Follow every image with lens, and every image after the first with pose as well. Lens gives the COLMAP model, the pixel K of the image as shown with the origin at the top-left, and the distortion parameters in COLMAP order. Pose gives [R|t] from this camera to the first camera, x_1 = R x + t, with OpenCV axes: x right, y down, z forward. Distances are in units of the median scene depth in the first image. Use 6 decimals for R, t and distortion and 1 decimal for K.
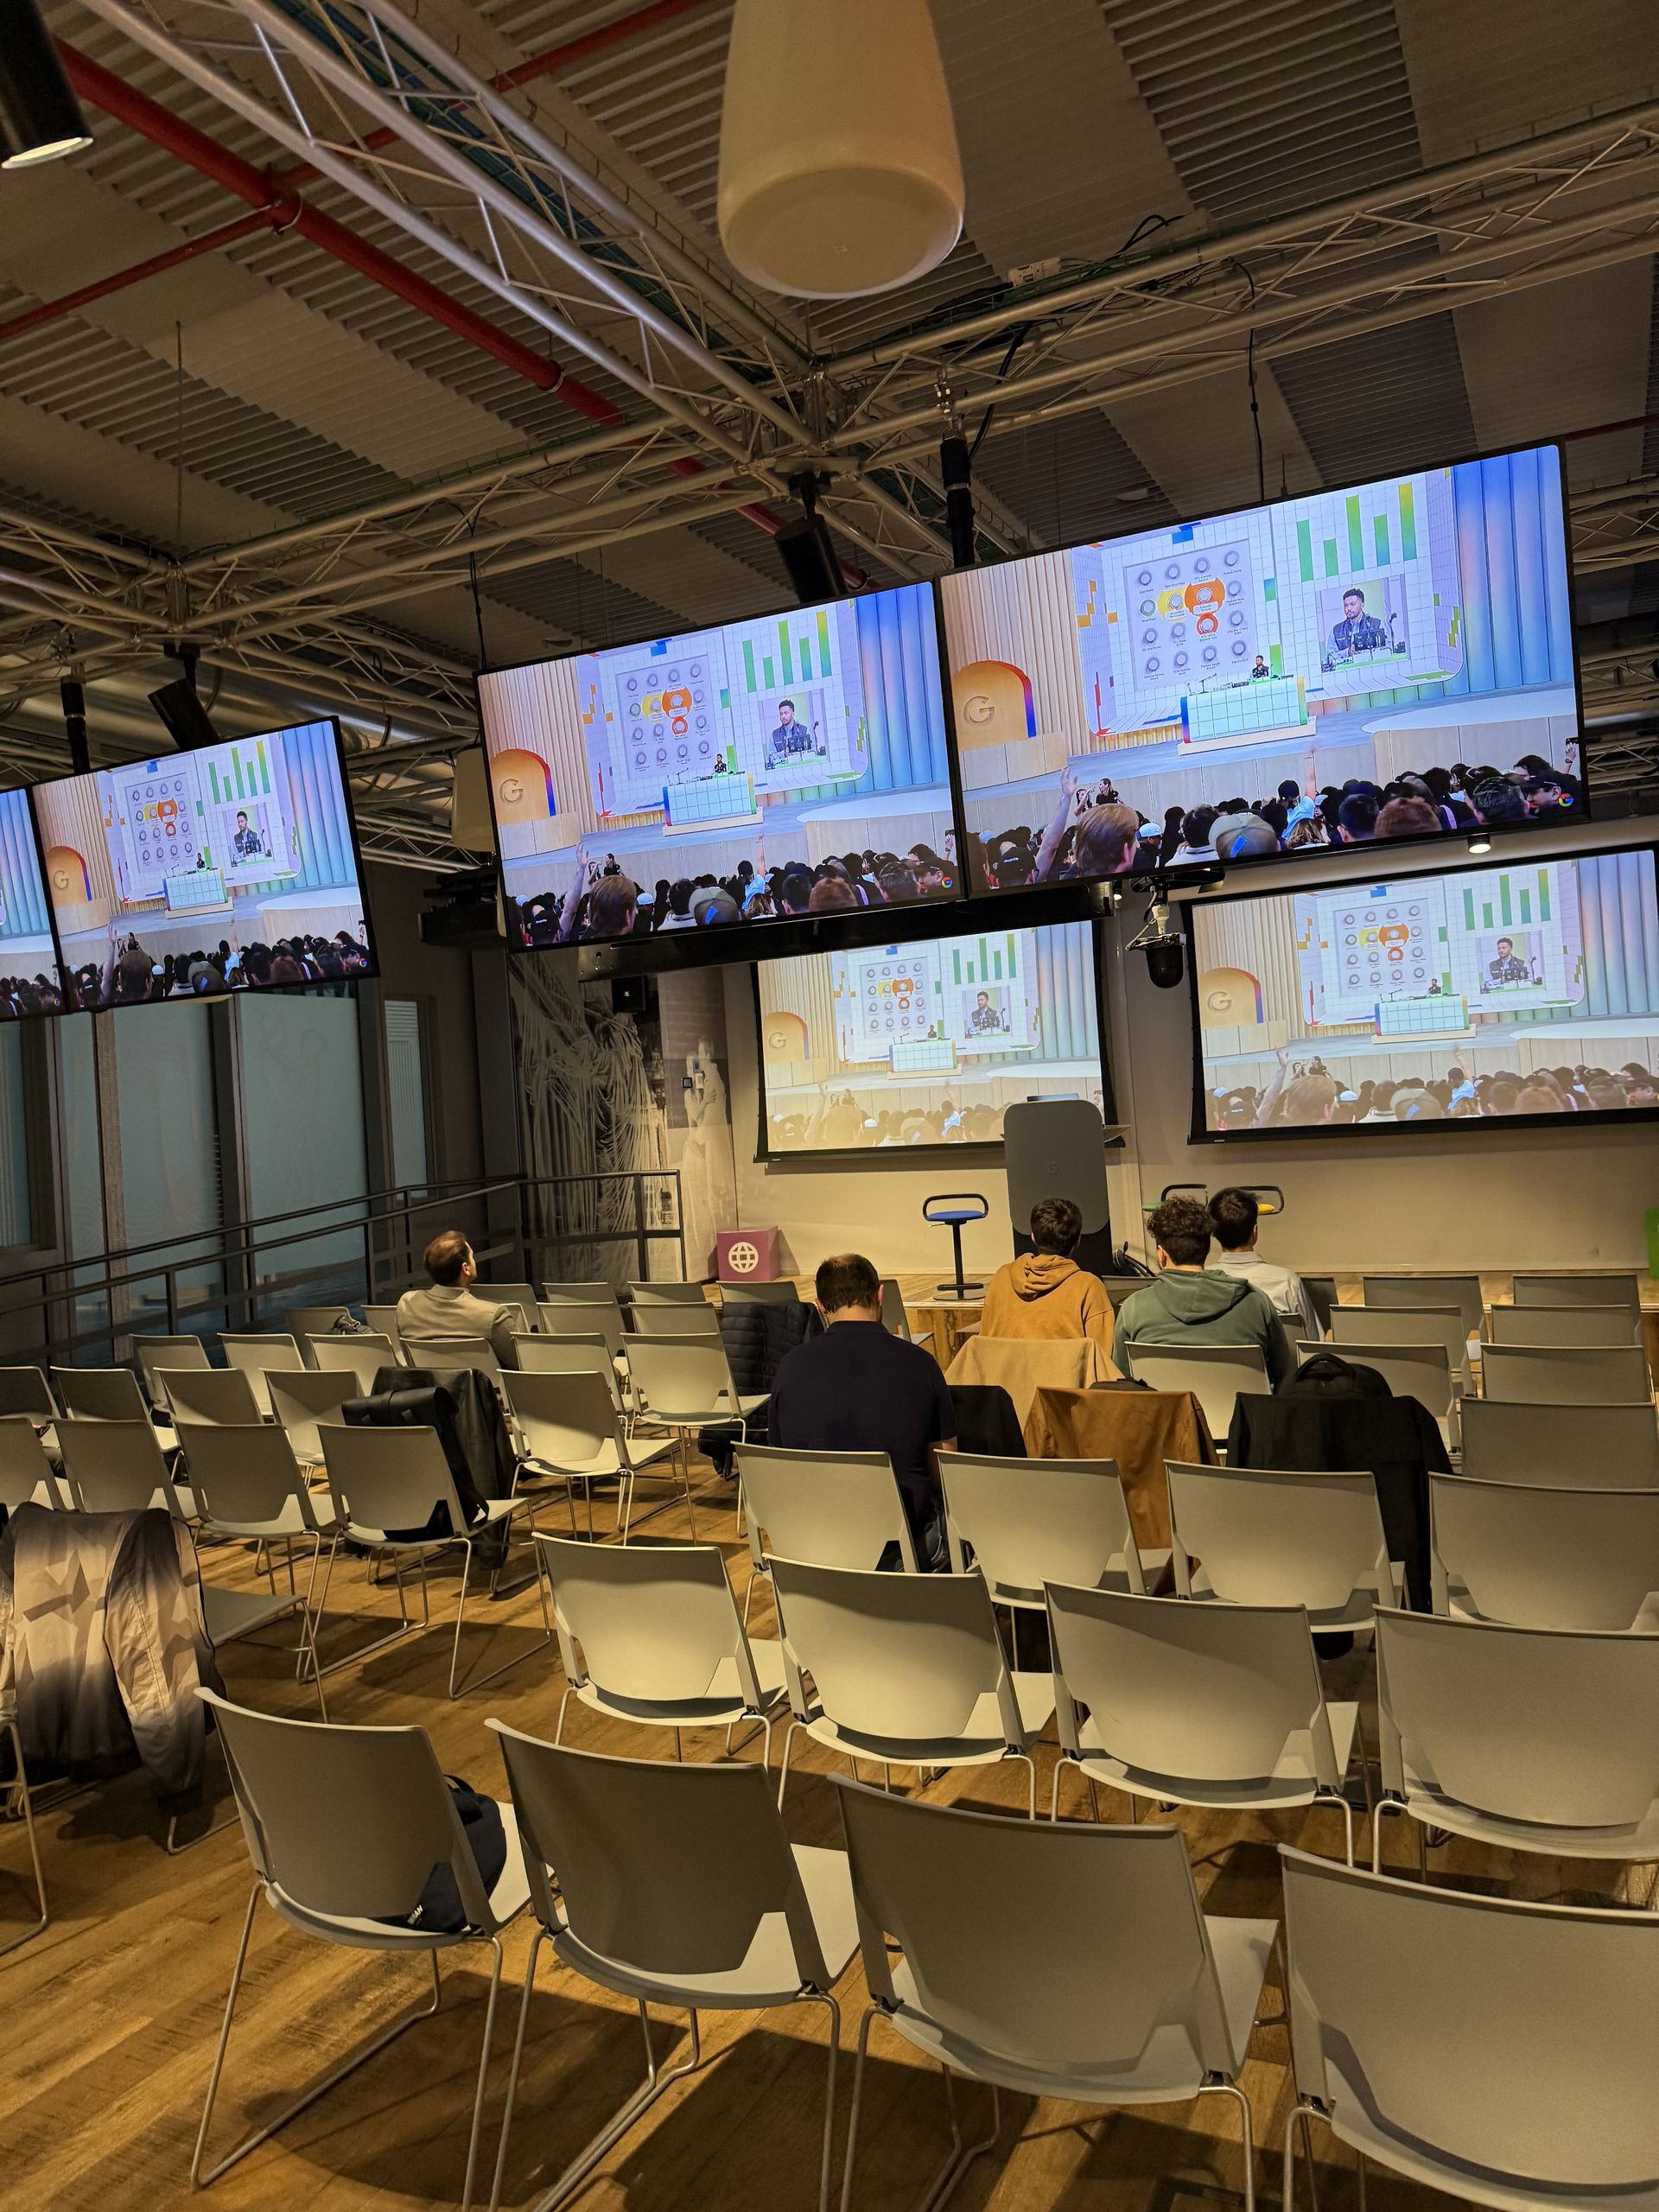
lens RADIAL K [[1538.2, 0, 806.0], [0, 1538.2, 1084.0], [0, 0, 1]] dist [0.041290, -0.043475]
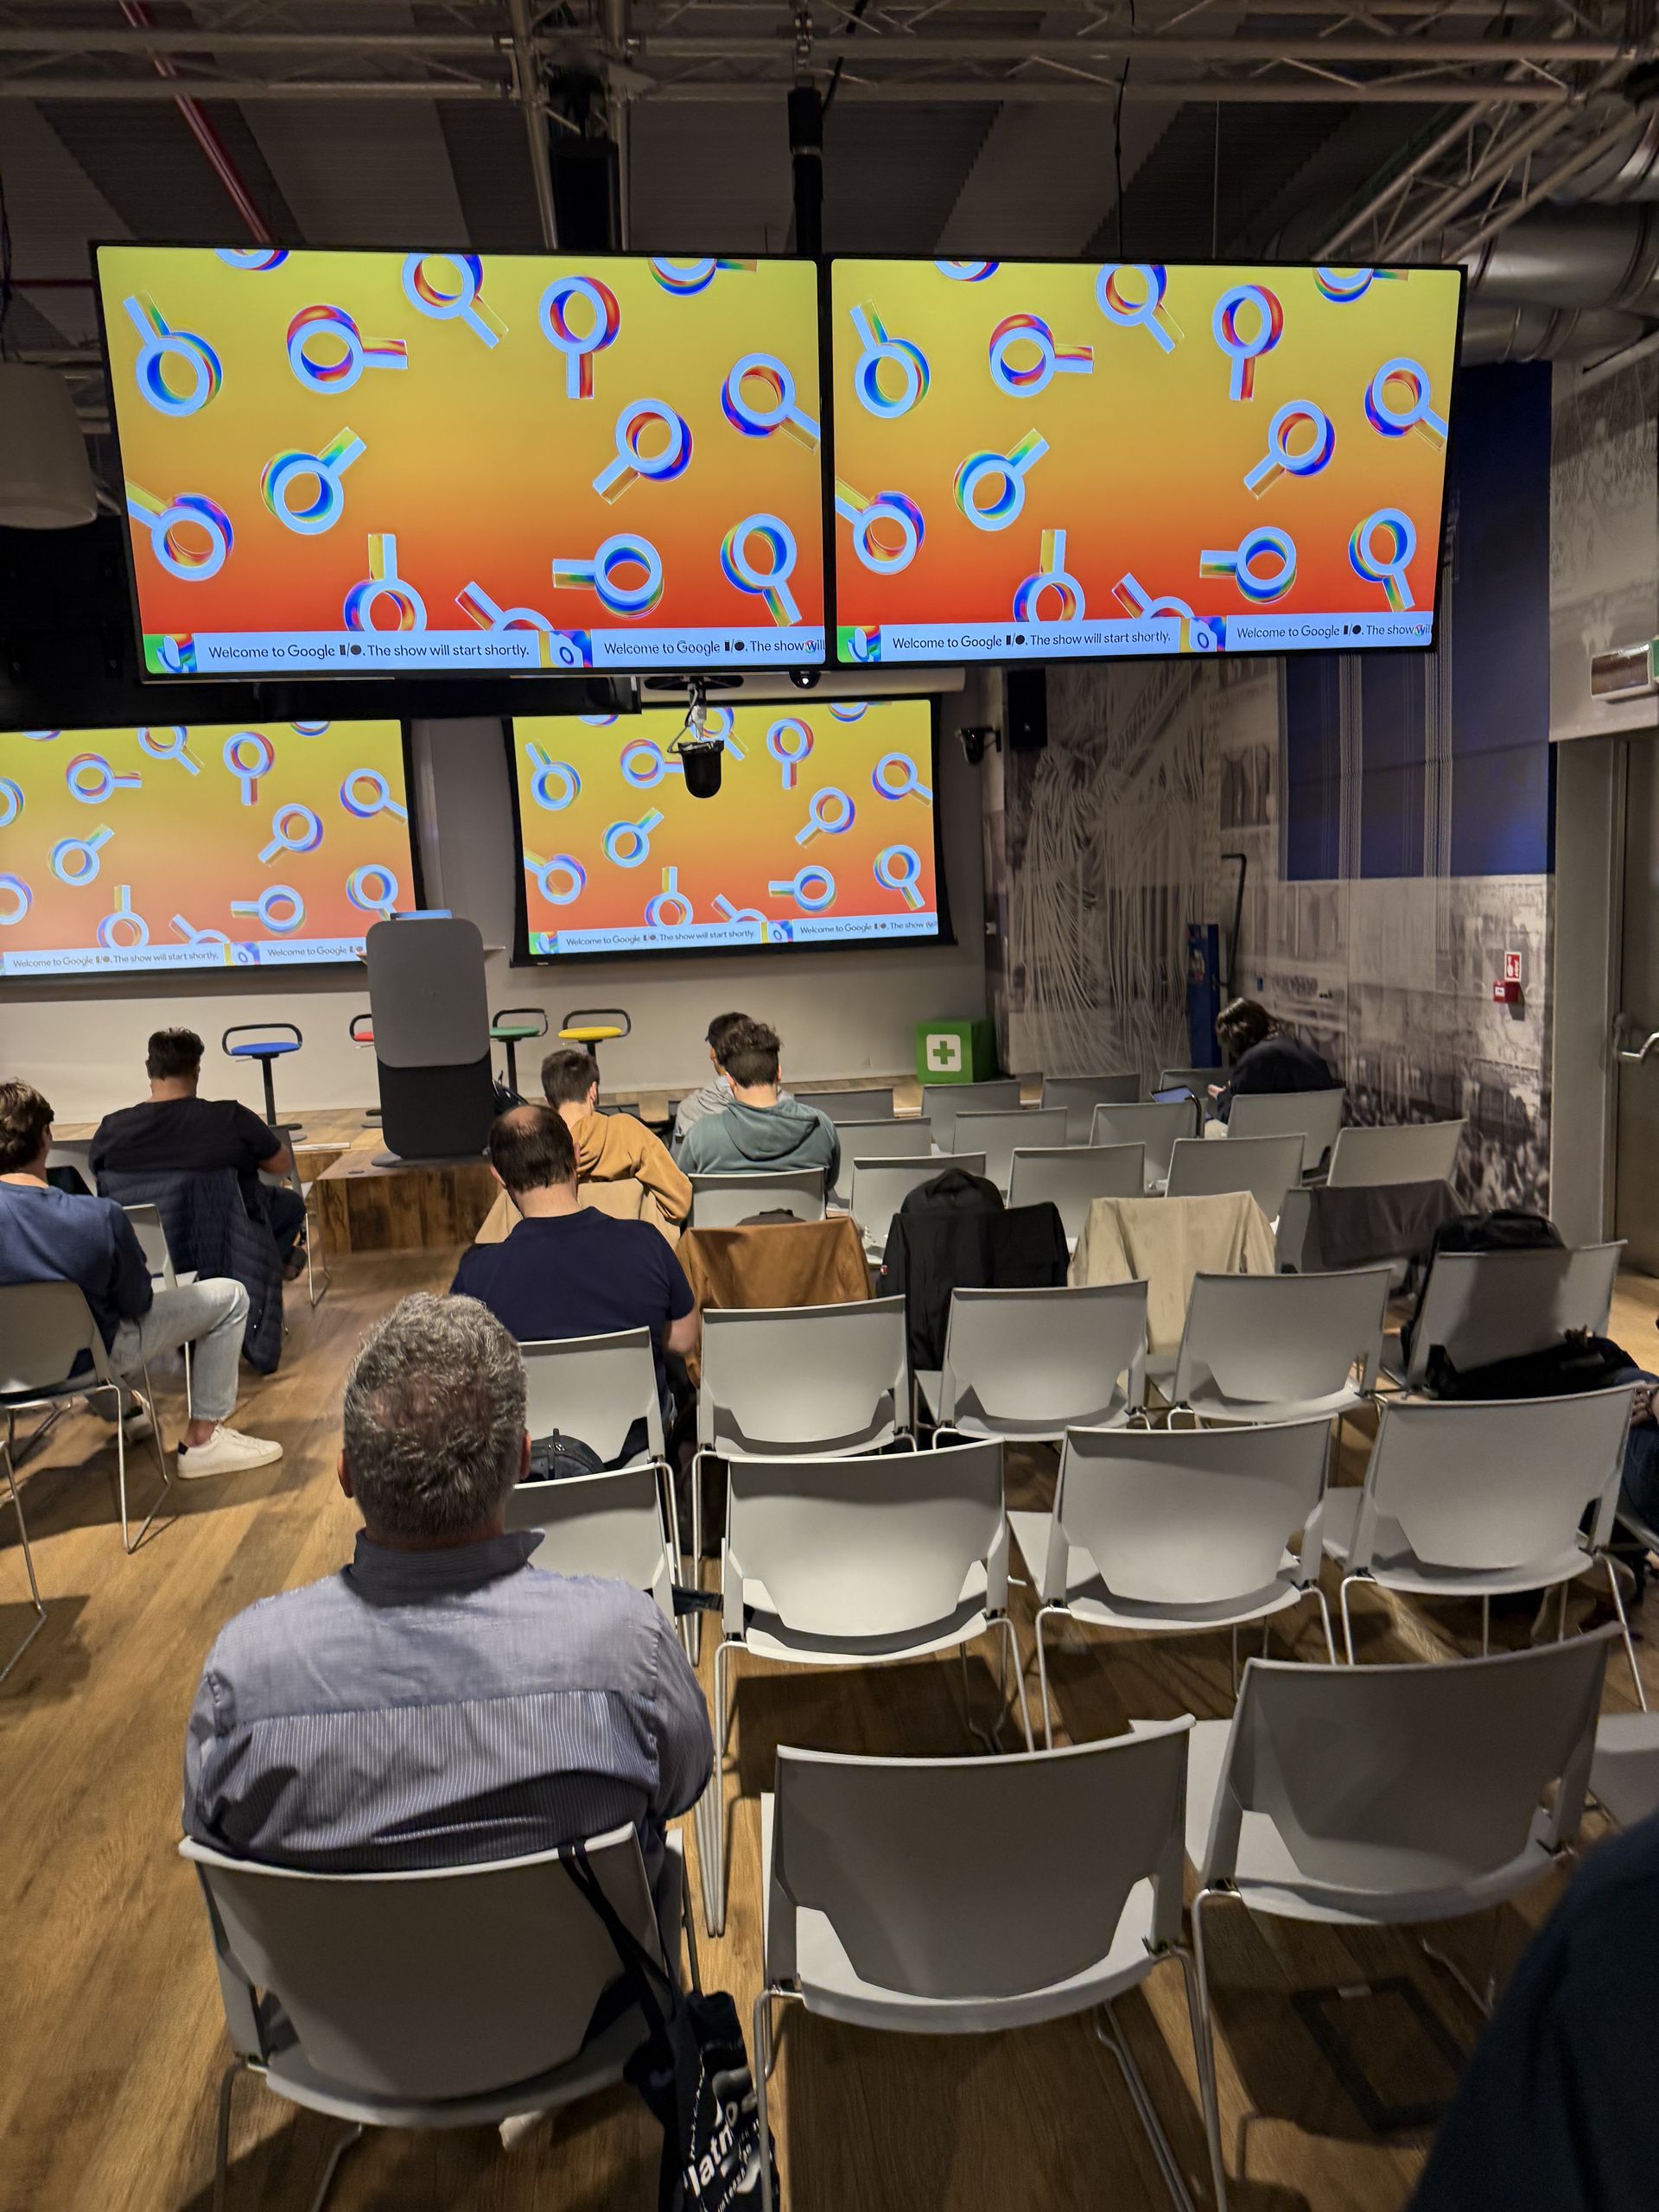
lens RADIAL K [[1538.2, 0, 820.7], [0, 1538.2, 1091.4], [0, 0, 1]] dist [0.041290, -0.043475]
pose [[0.835703, -0.043131, 0.547485, -0.136652], [-0.021462, 0.993585, 0.111036, 0.005706], [-0.548762, -0.104543, 0.829416, 0.099277]]
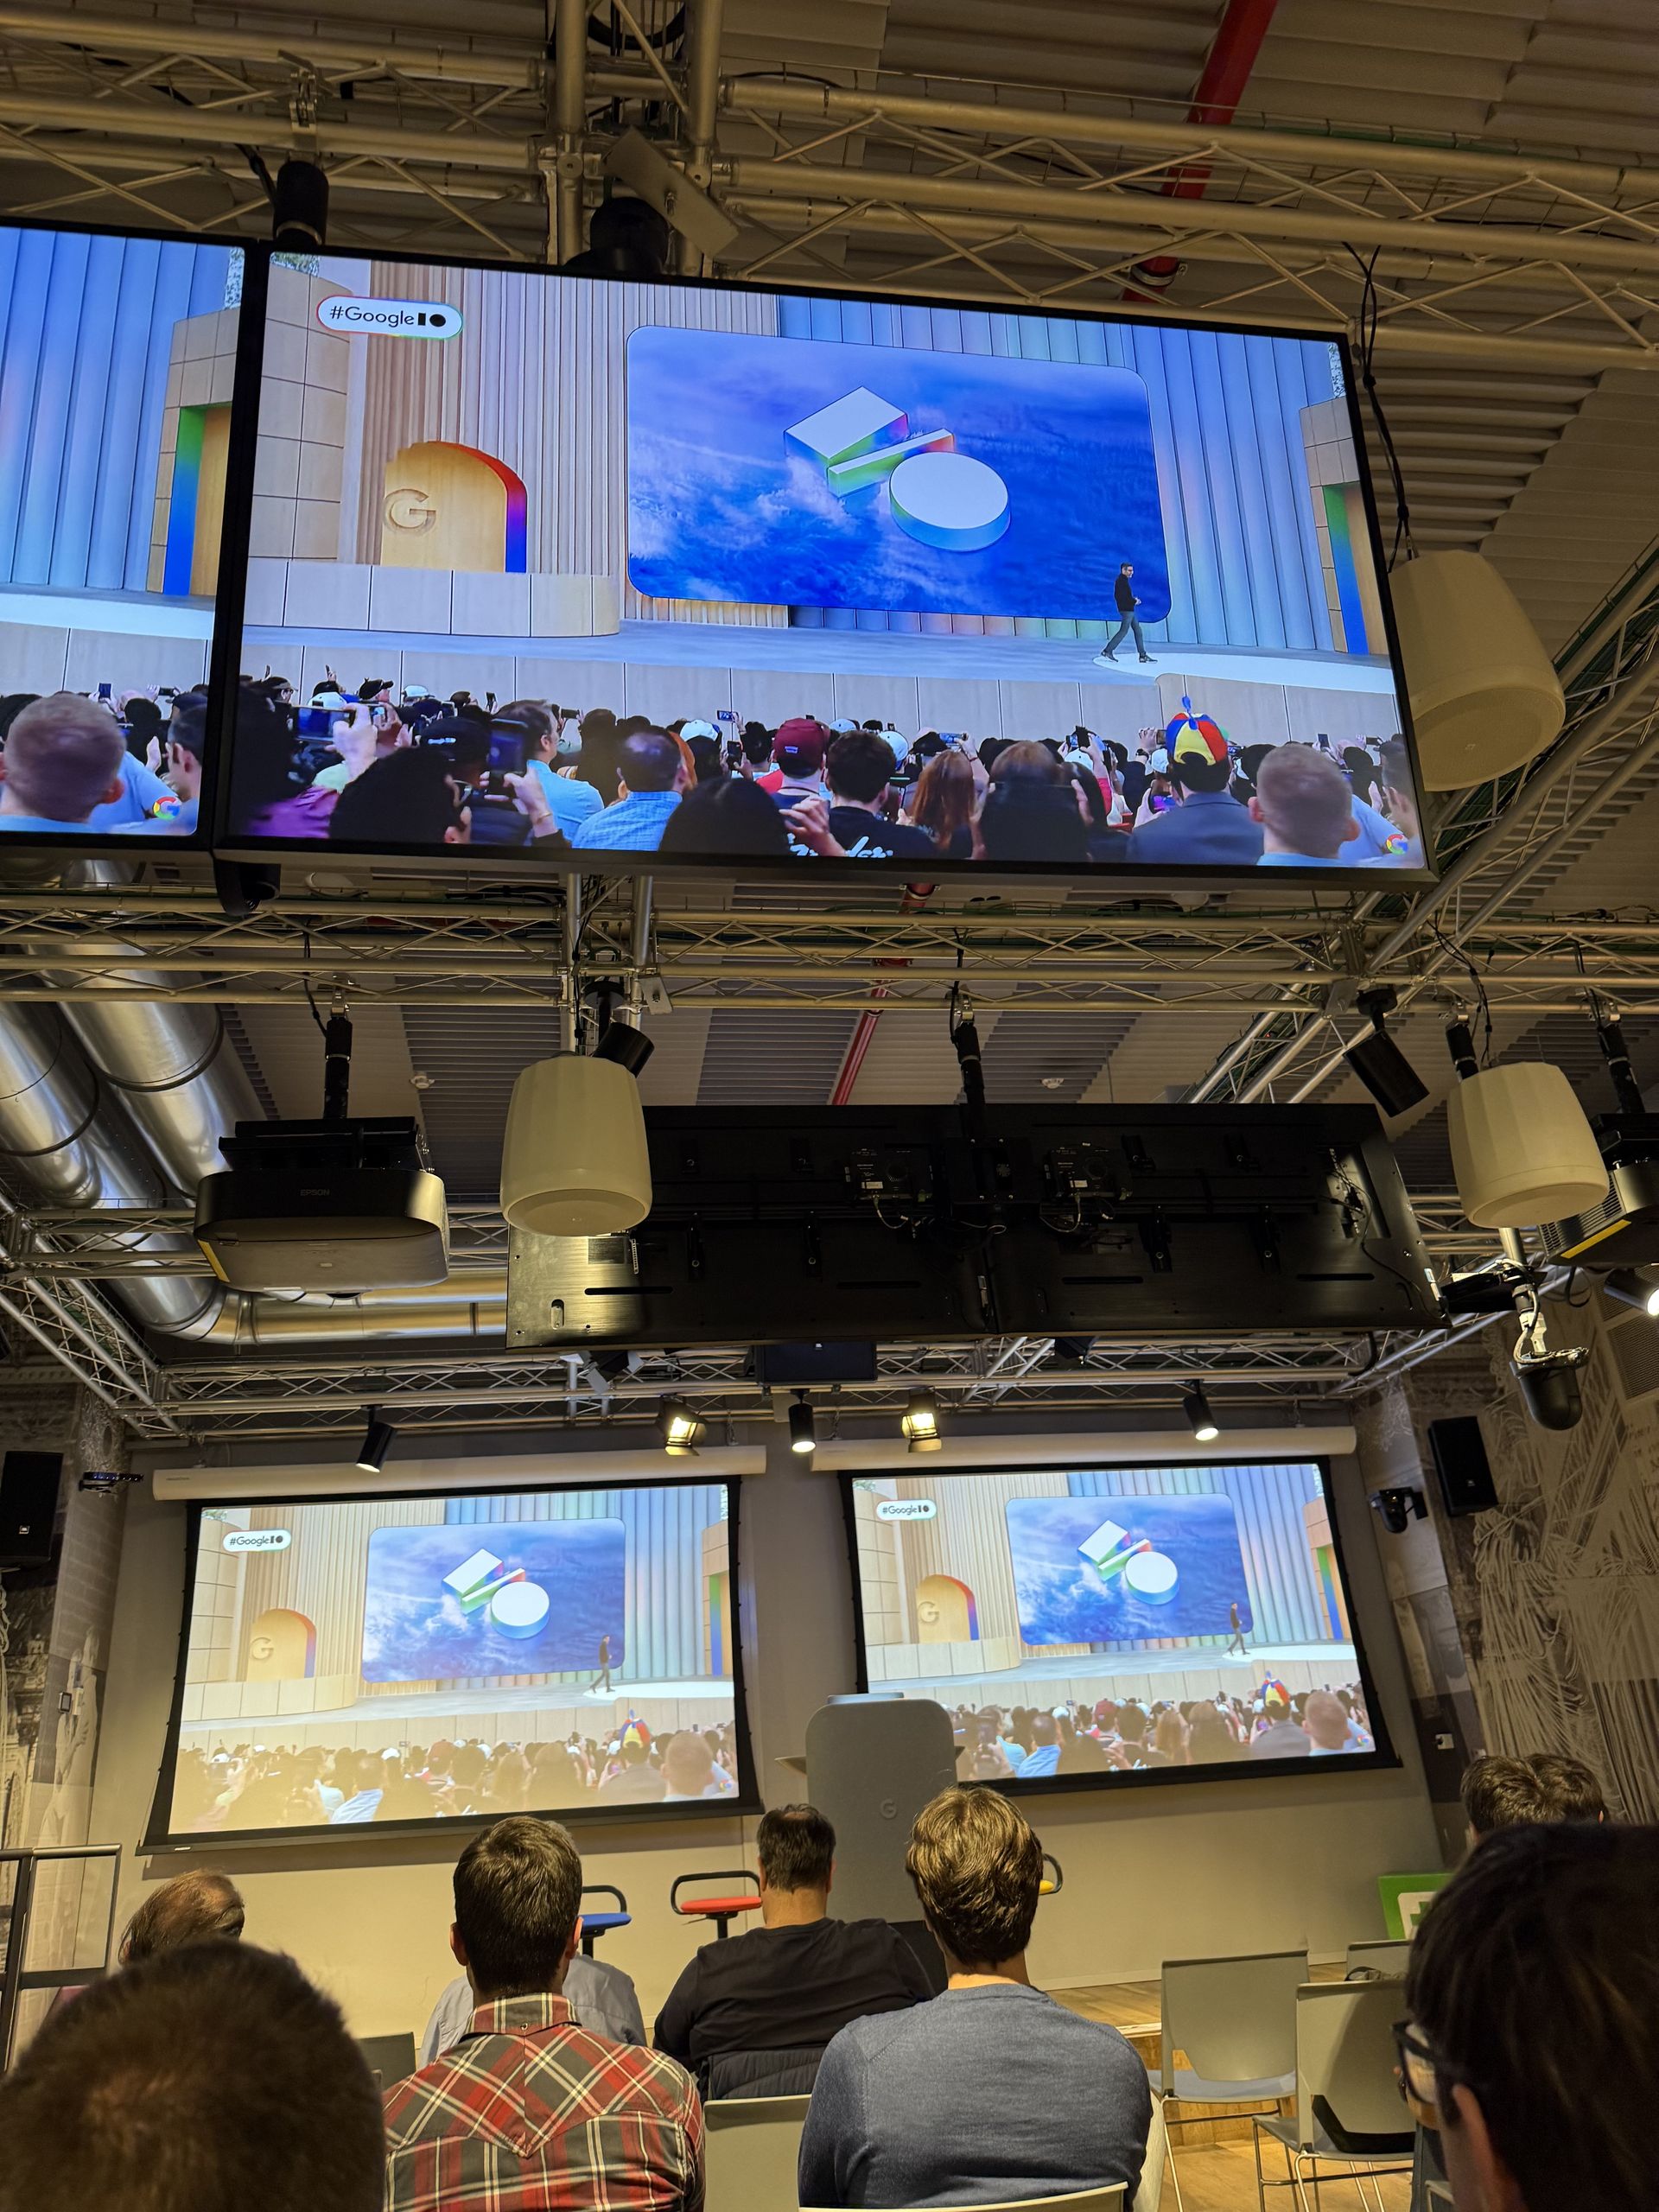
lens RADIAL K [[1538.2, 0, 828.8], [0, 1538.2, 1098.1], [0, 0, 1]] dist [0.041290, -0.043475]
pose [[0.808841, 0.253203, 0.530721, -0.280661], [-0.000330, 0.902740, -0.430187, 0.060502], [-0.588027, 0.347777, 0.730257, 0.393418]]
